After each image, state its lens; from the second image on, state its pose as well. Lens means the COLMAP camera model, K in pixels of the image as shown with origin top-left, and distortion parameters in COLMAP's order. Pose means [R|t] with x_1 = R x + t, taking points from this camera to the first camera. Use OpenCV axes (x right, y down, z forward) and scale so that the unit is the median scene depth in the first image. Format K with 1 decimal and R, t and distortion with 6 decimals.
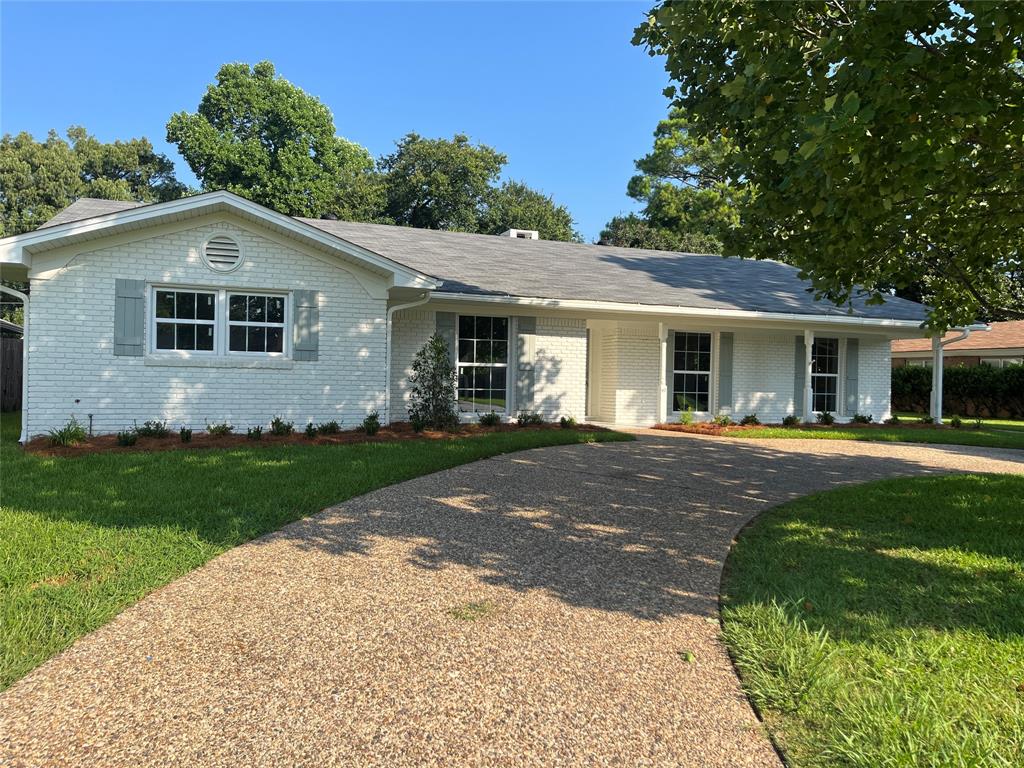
lens RADIAL K [[760.1, 0, 512.0], [0, 760.1, 384.0], [0, 0, 1]] dist [0.065011, -0.075955]
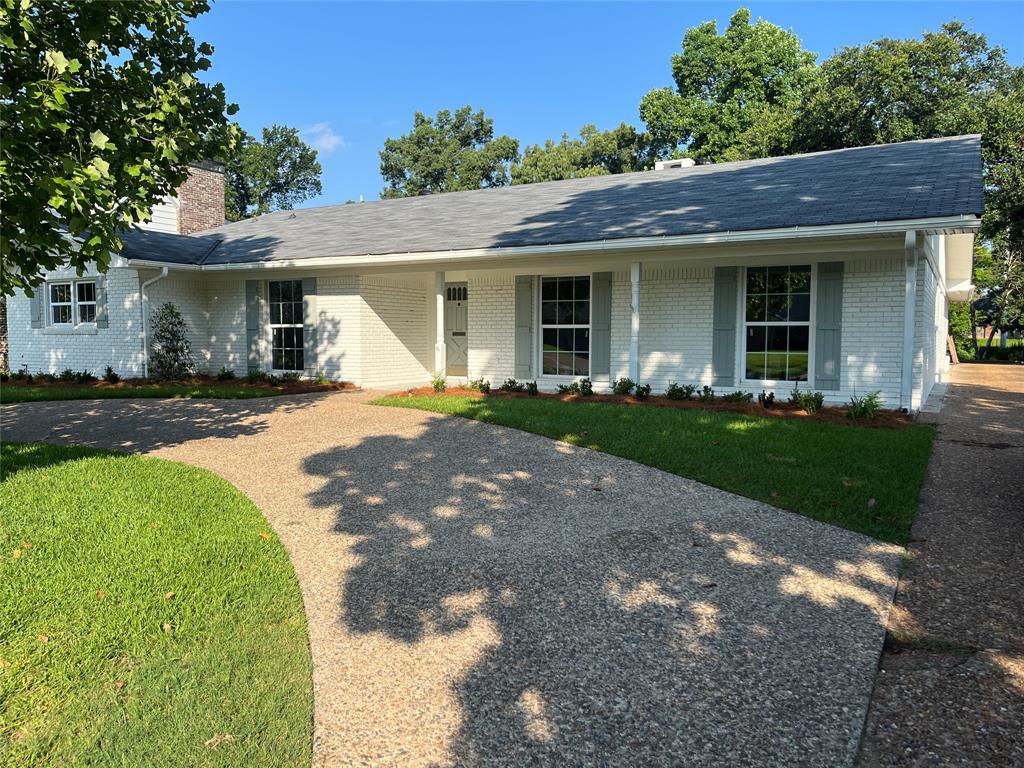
lens RADIAL K [[760.1, 0, 512.0], [0, 760.1, 384.0], [0, 0, 1]] dist [0.065011, -0.075955]
pose [[0.653201, 0.027893, -0.756671, 0.946591], [0.010575, 0.998888, 0.045951, 0.007226], [0.757111, -0.038017, 0.652179, 0.532957]]
